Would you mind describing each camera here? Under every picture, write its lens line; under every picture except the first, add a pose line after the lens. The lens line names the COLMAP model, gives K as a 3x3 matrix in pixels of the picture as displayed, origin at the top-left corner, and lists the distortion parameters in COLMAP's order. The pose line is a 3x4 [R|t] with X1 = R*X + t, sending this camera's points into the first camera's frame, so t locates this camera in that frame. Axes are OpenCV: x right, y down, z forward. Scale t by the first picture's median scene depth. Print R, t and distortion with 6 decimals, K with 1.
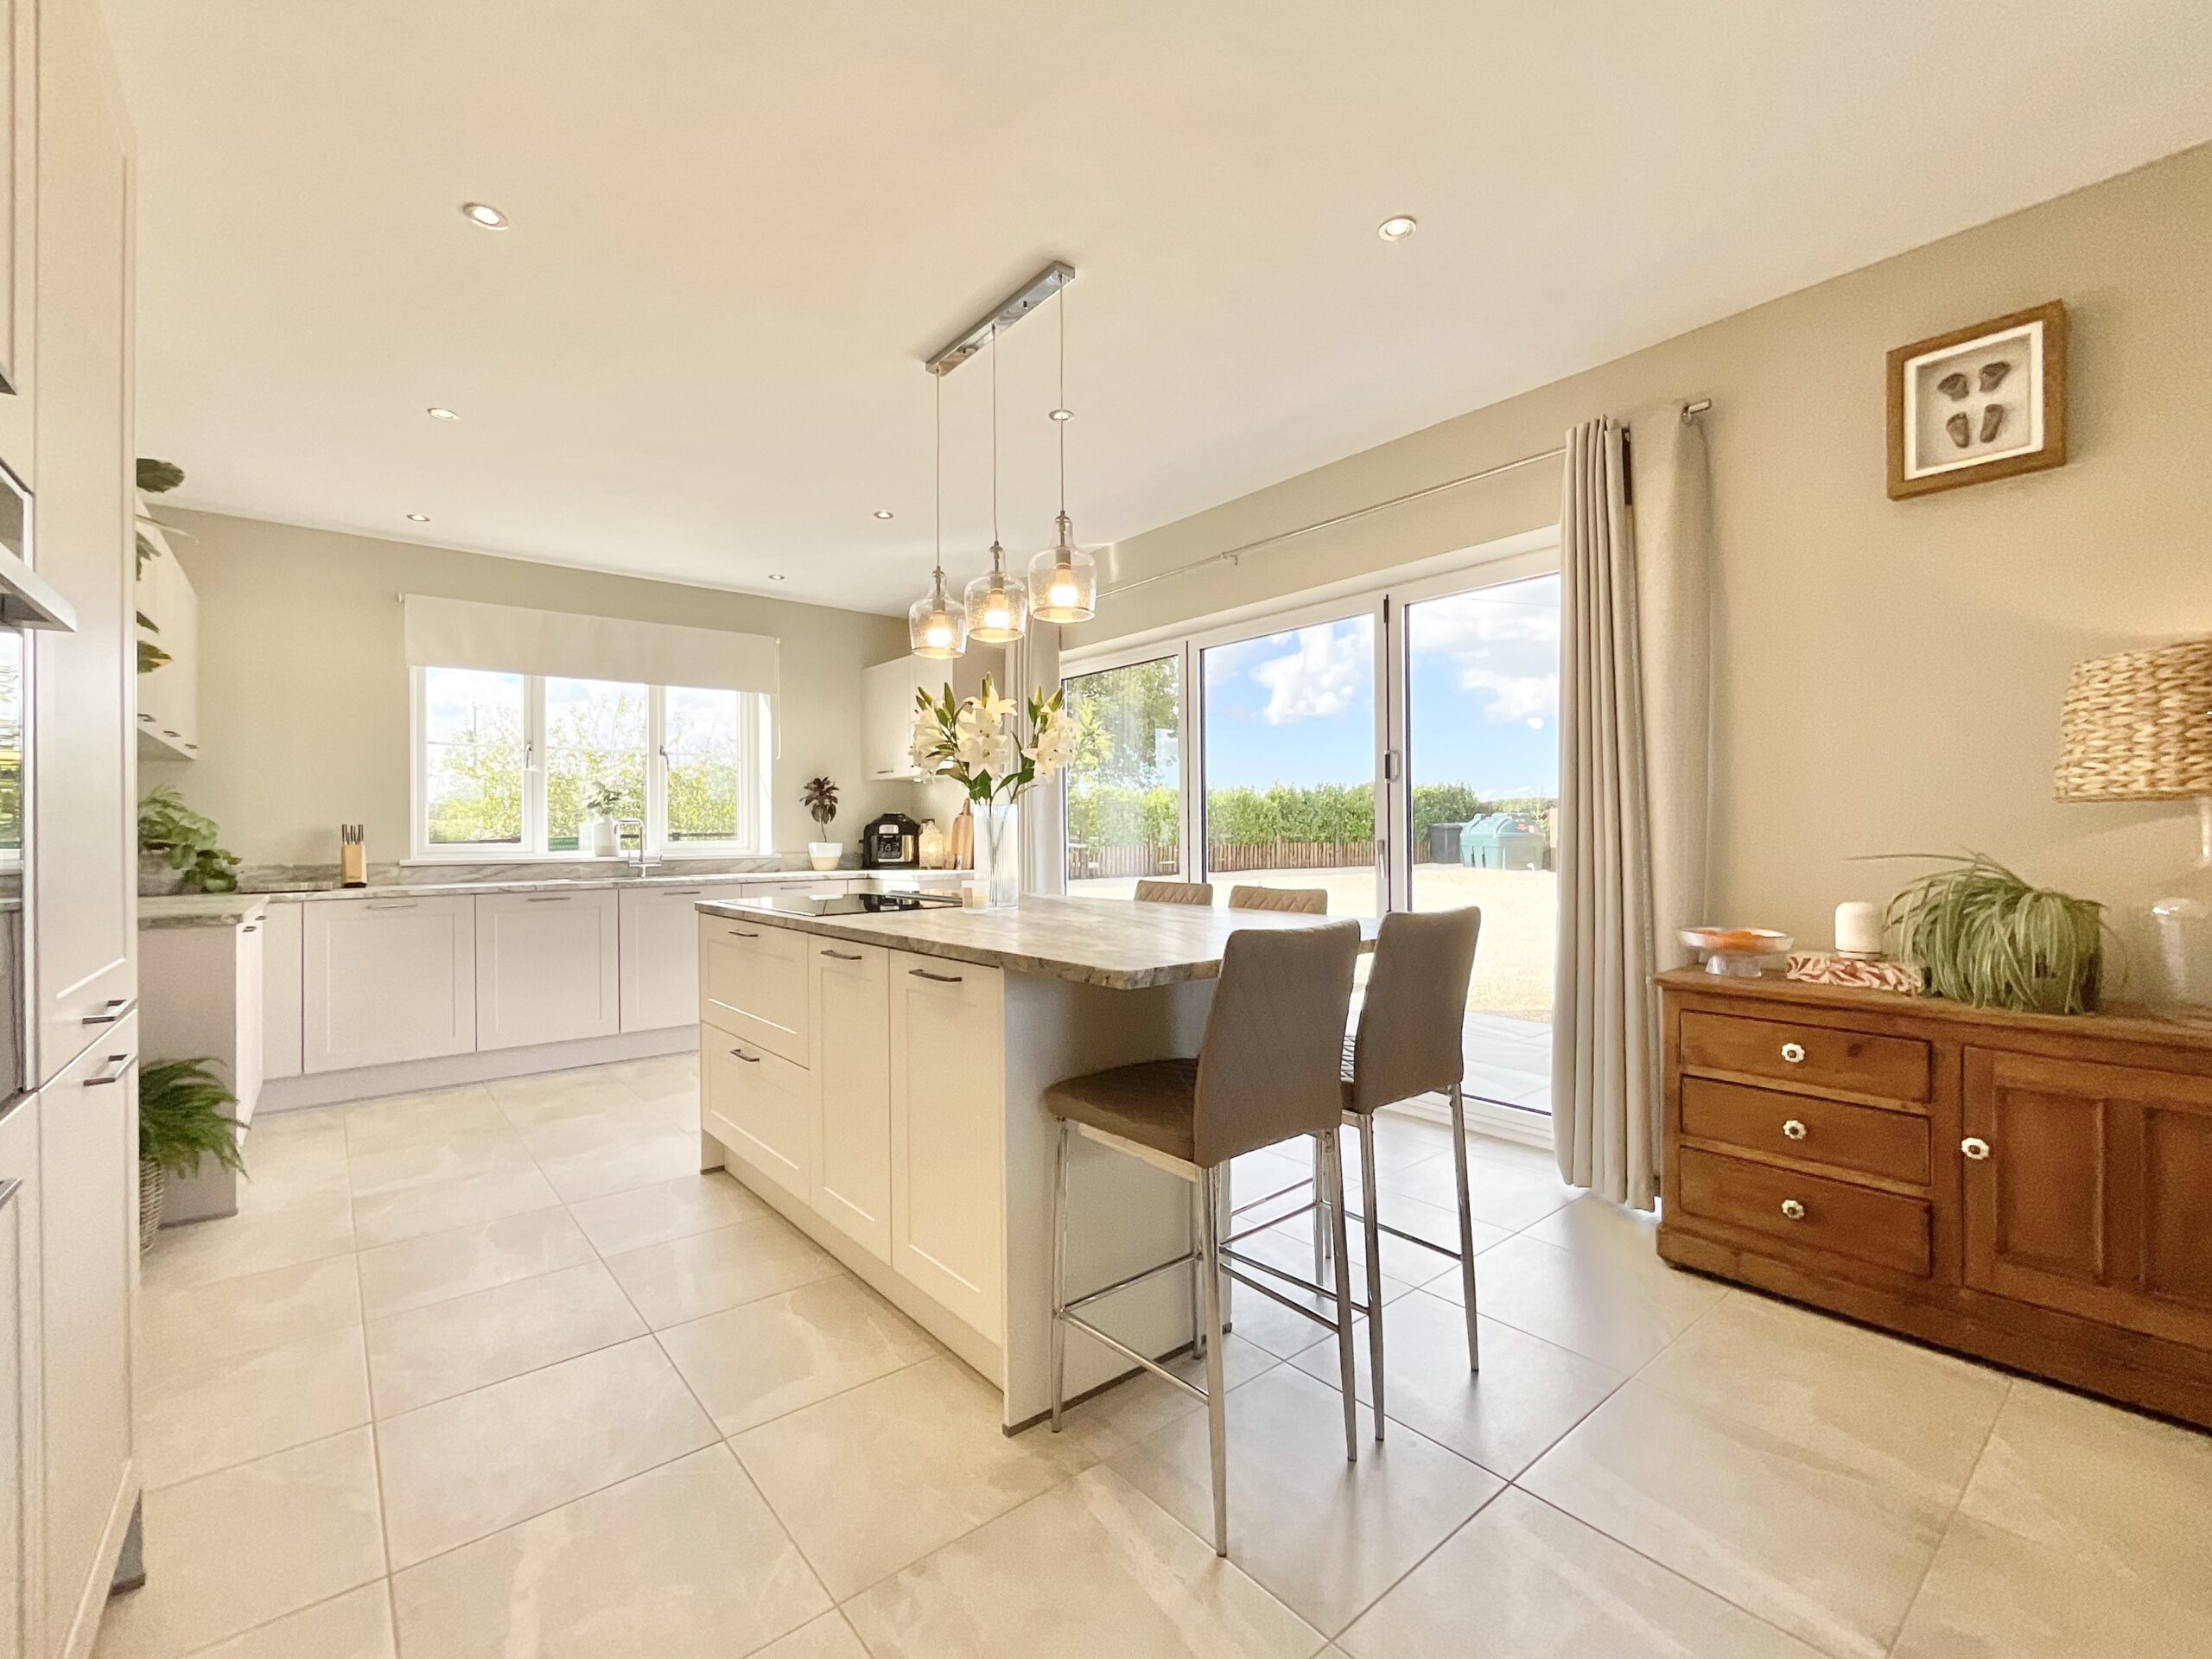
lens RADIAL K [[933.8, 0, 1112.3], [0, 933.8, 831.5], [0, 0, 1]] dist [-0.001176, -0.000228]
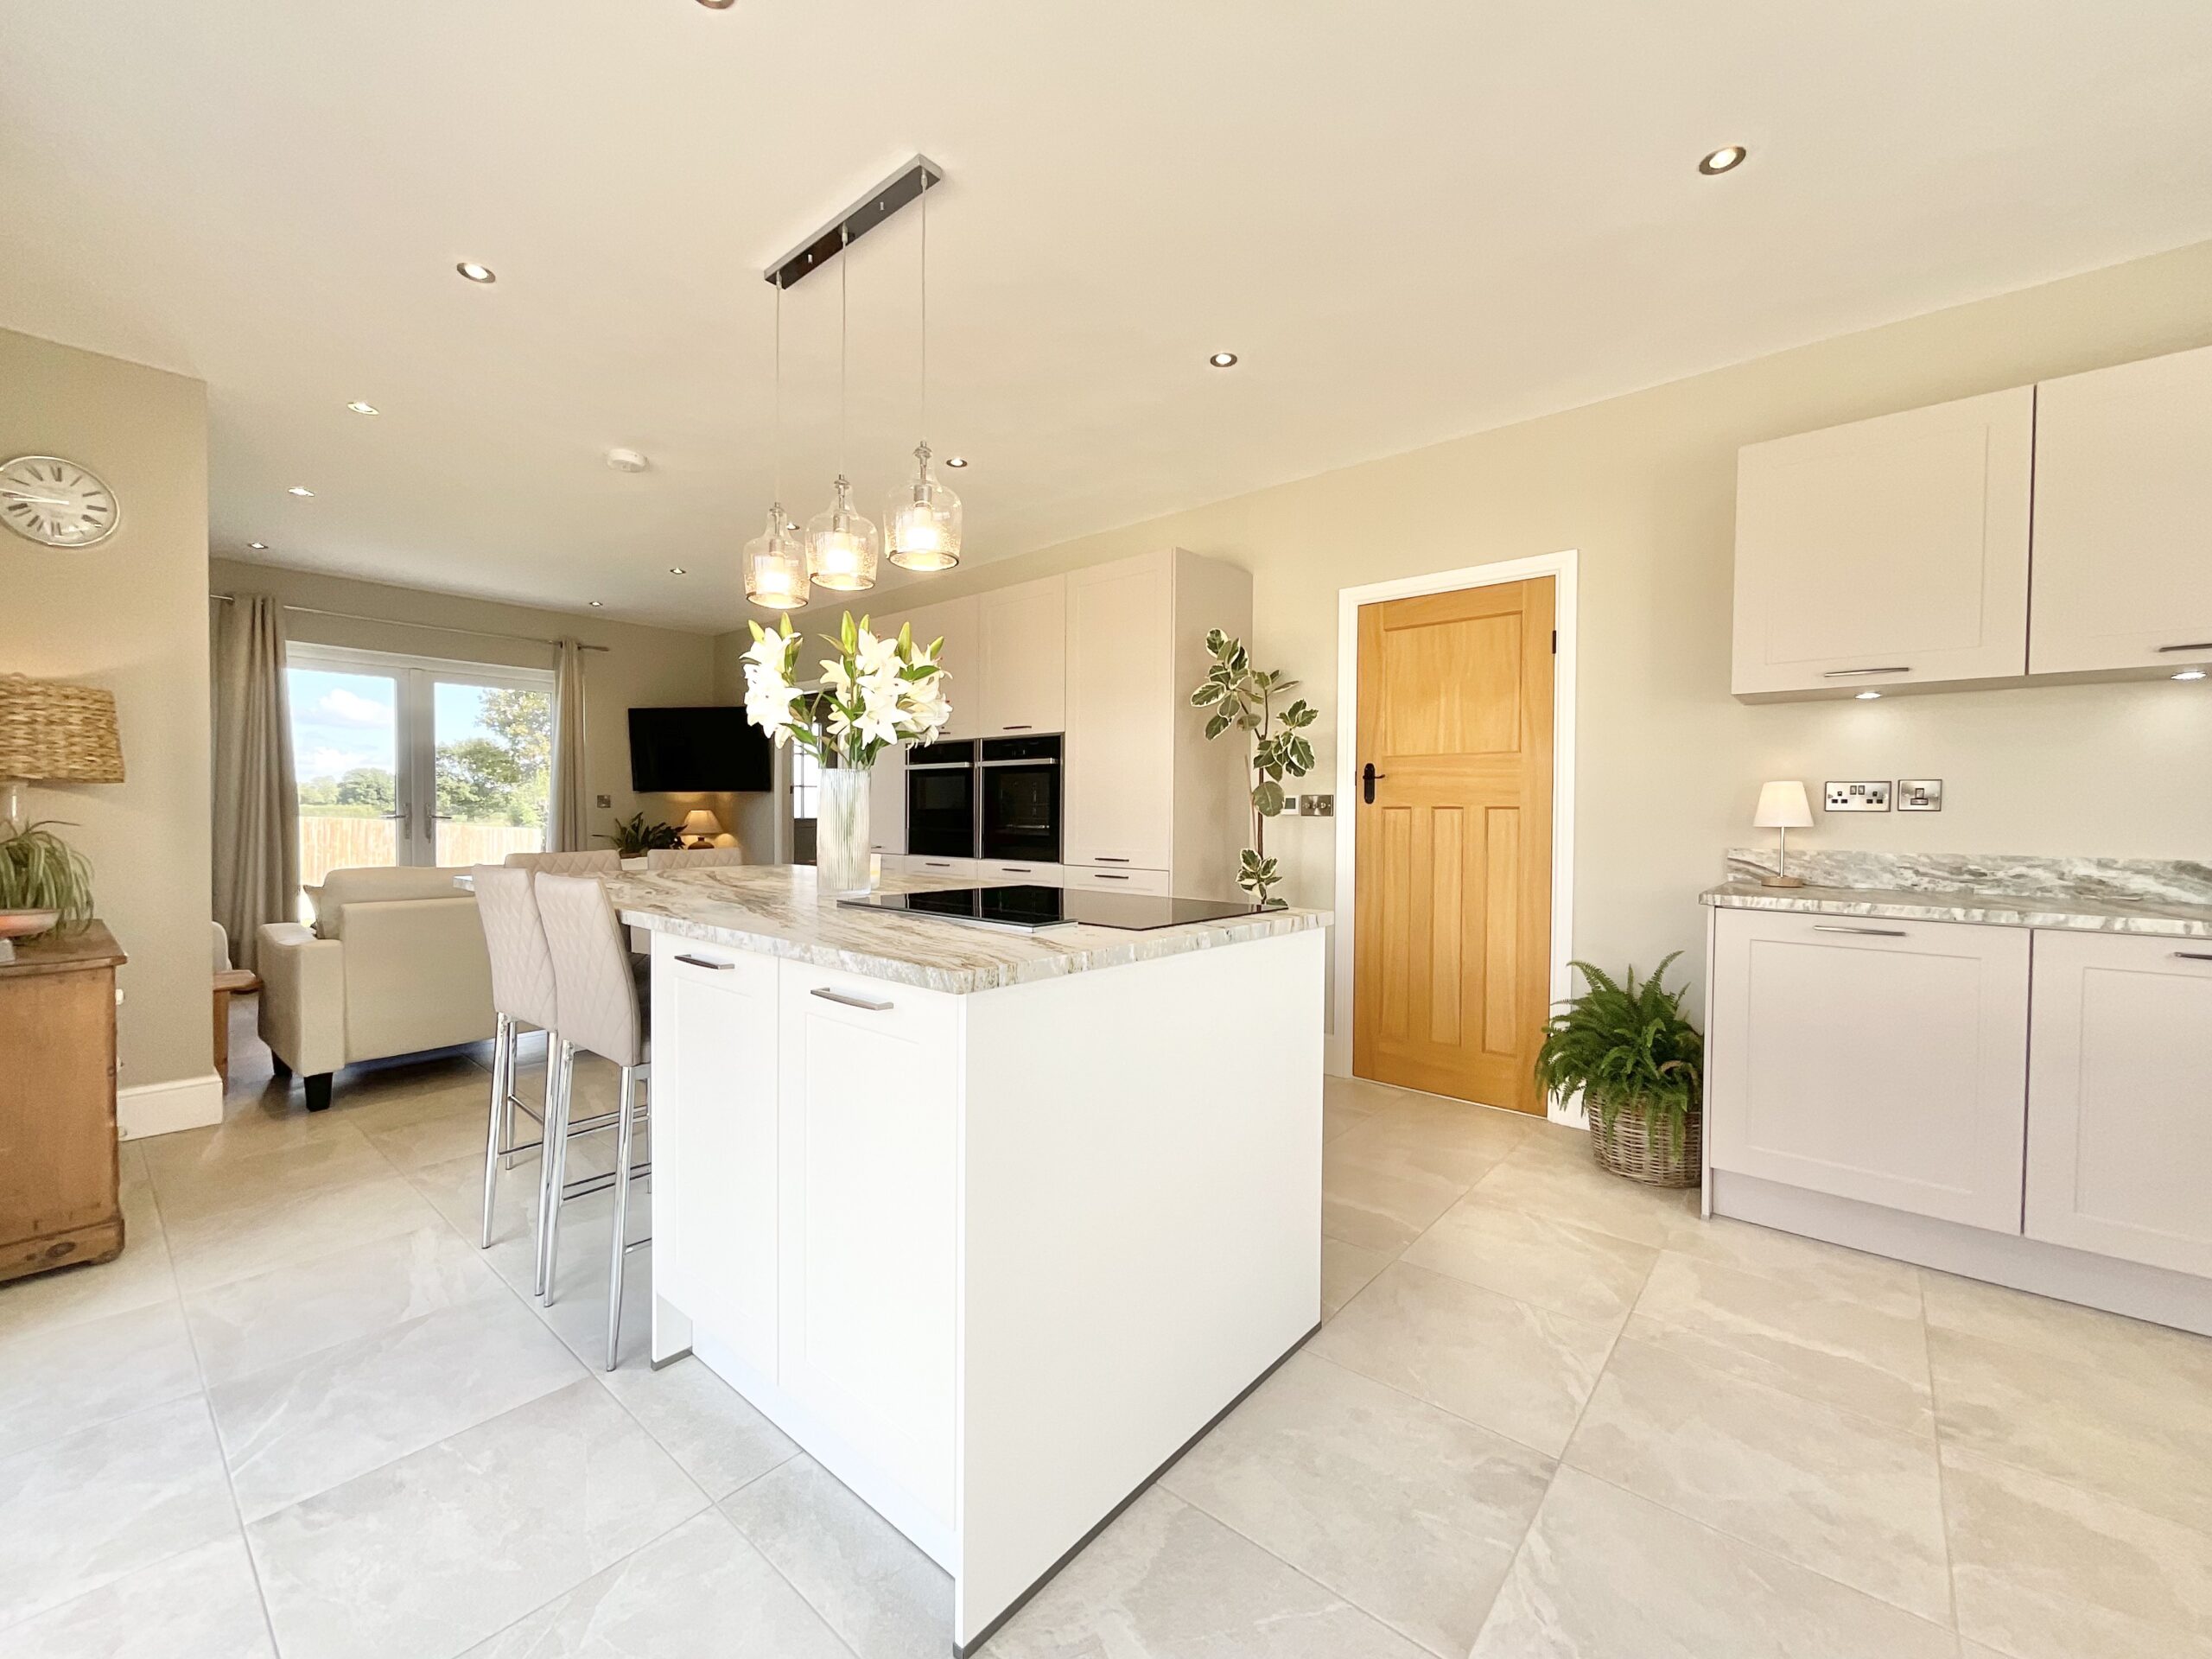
lens RADIAL K [[928.2, 0, 1112.8], [0, 928.2, 827.7], [0, 0, 1]] dist [0.000087, -0.000606]
pose [[-0.984028, 0.005391, -0.177935, -0.220344], [0.002402, 0.999852, 0.017007, 0.006313], [0.178000, 0.016308, -0.983895, 1.906953]]
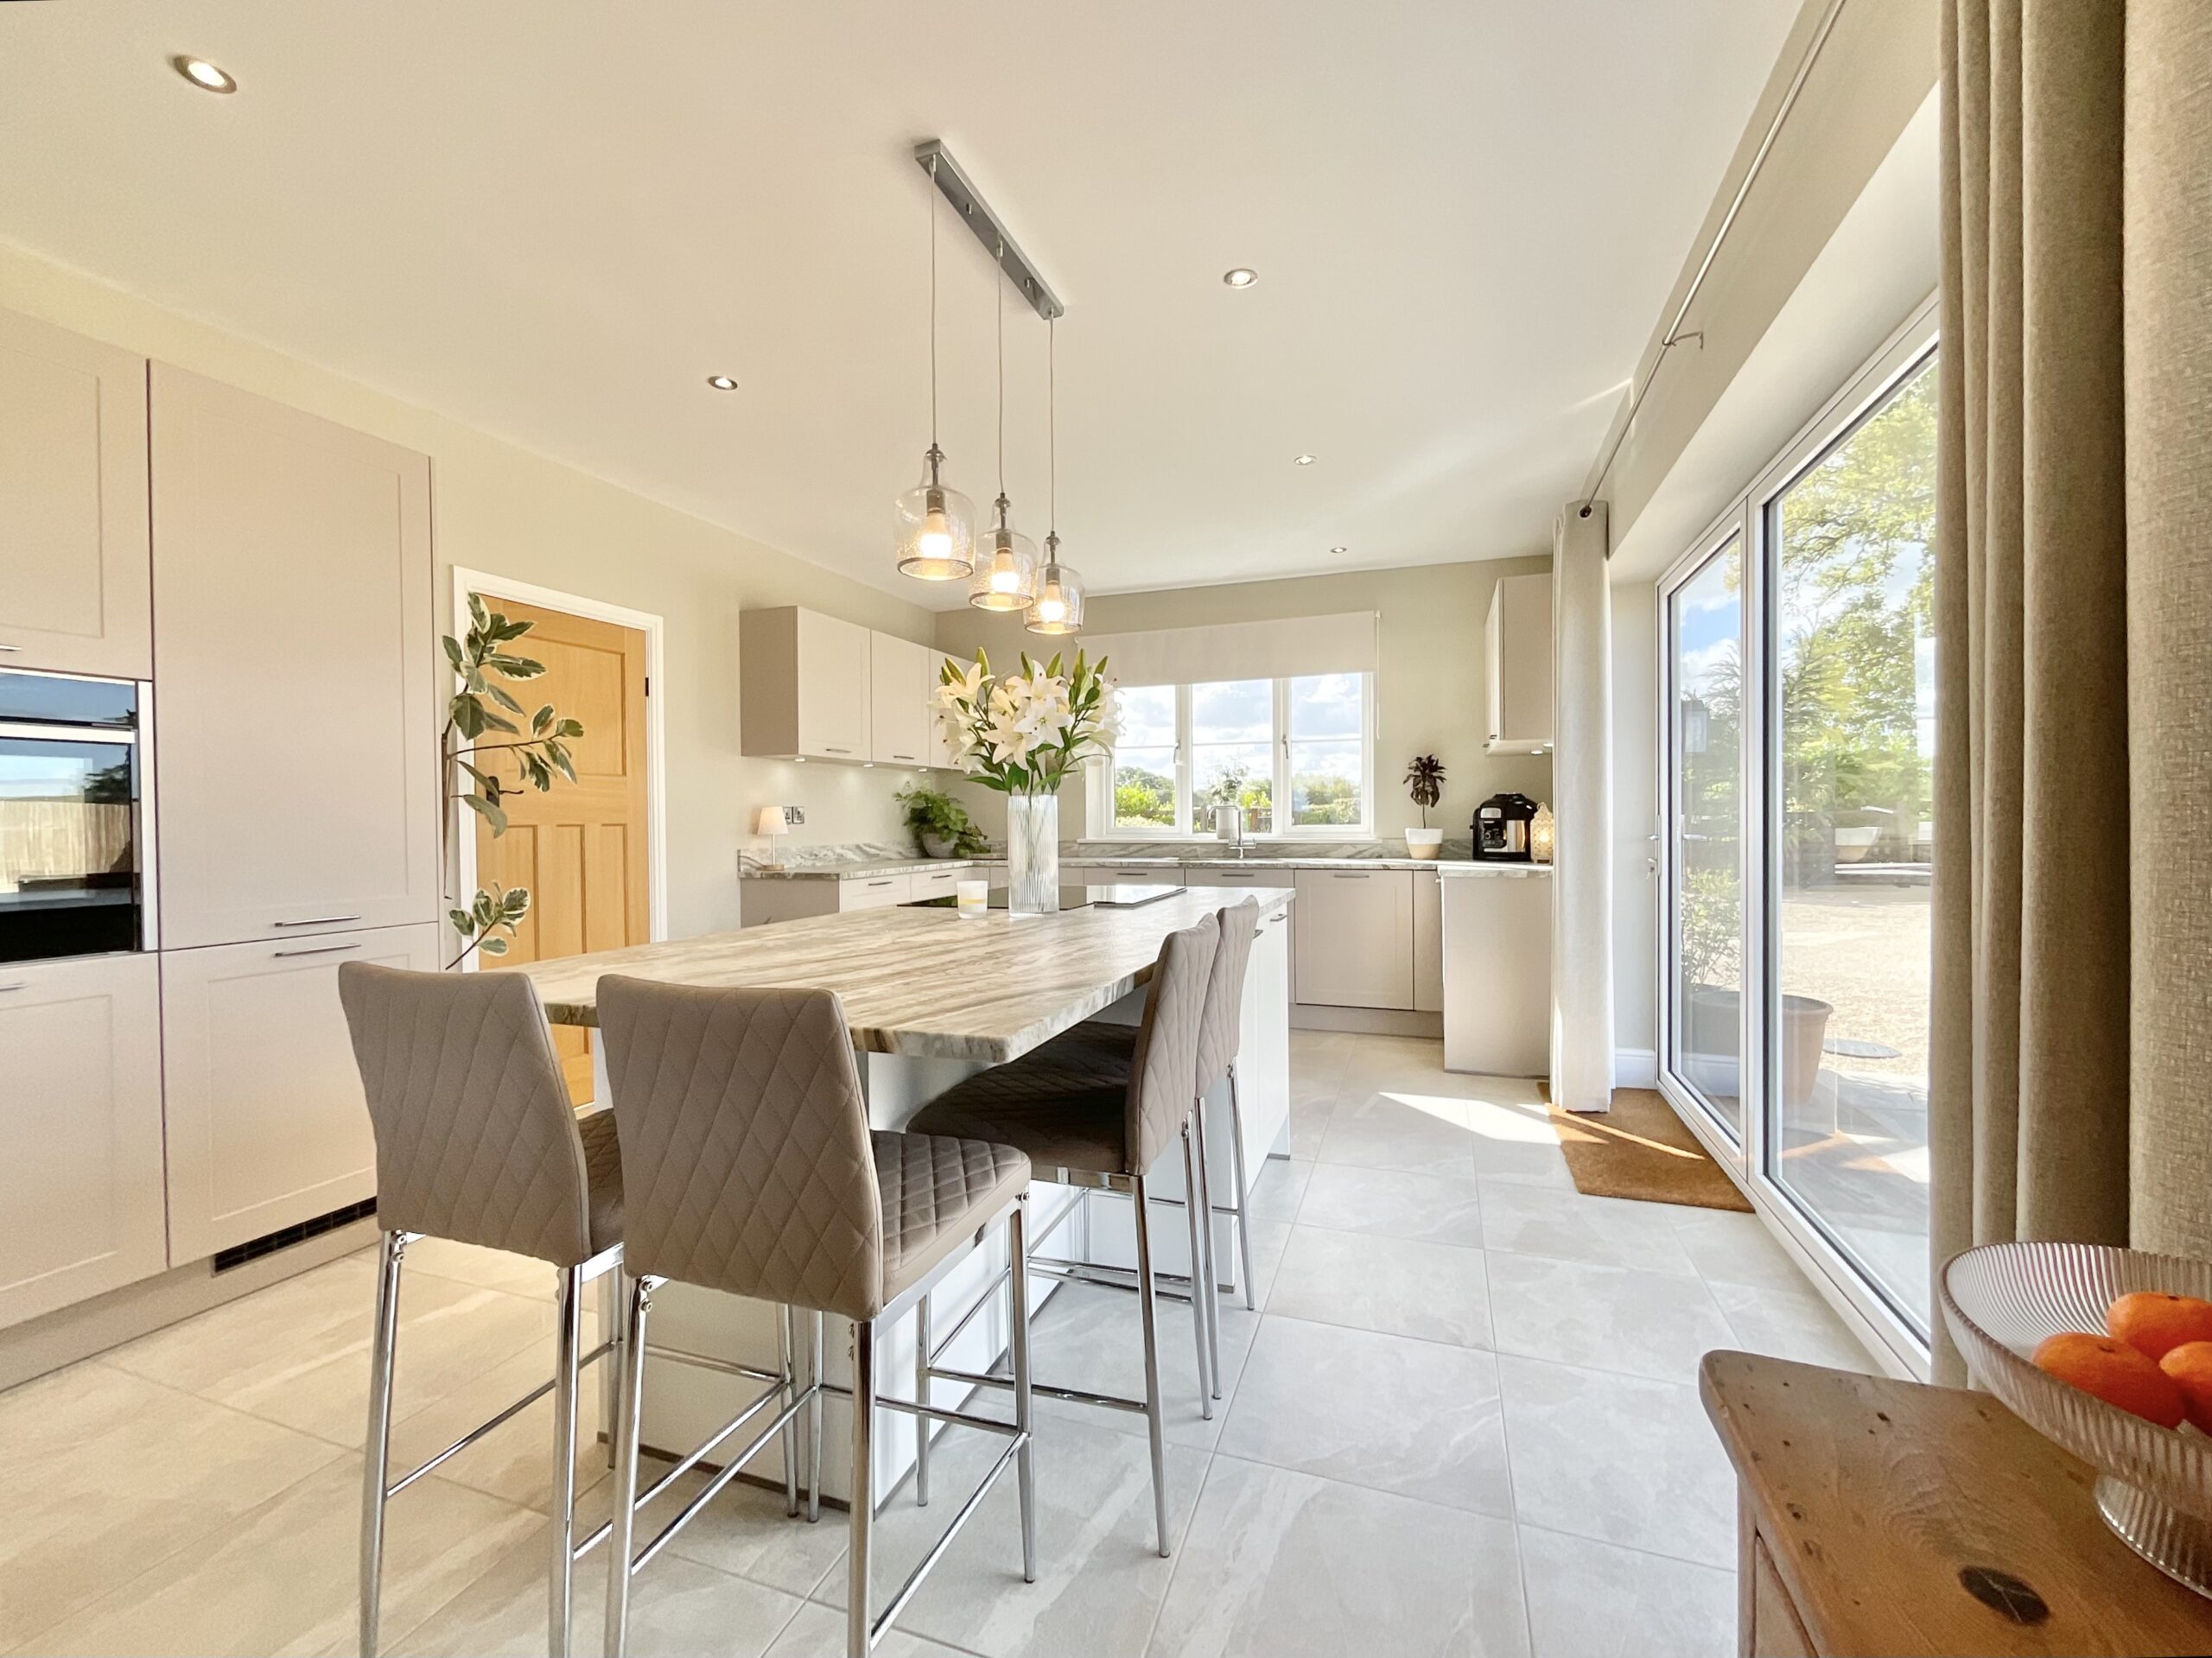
lens RADIAL K [[928.2, 0, 1112.8], [0, 928.2, 827.2], [0, 0, 1]] dist [0.000087, -0.000606]
pose [[0.519910, 0.011823, -0.854139, 0.666906], [0.005642, 0.999835, 0.017275, -0.013758], [0.854202, -0.013801, 0.519757, 0.628285]]
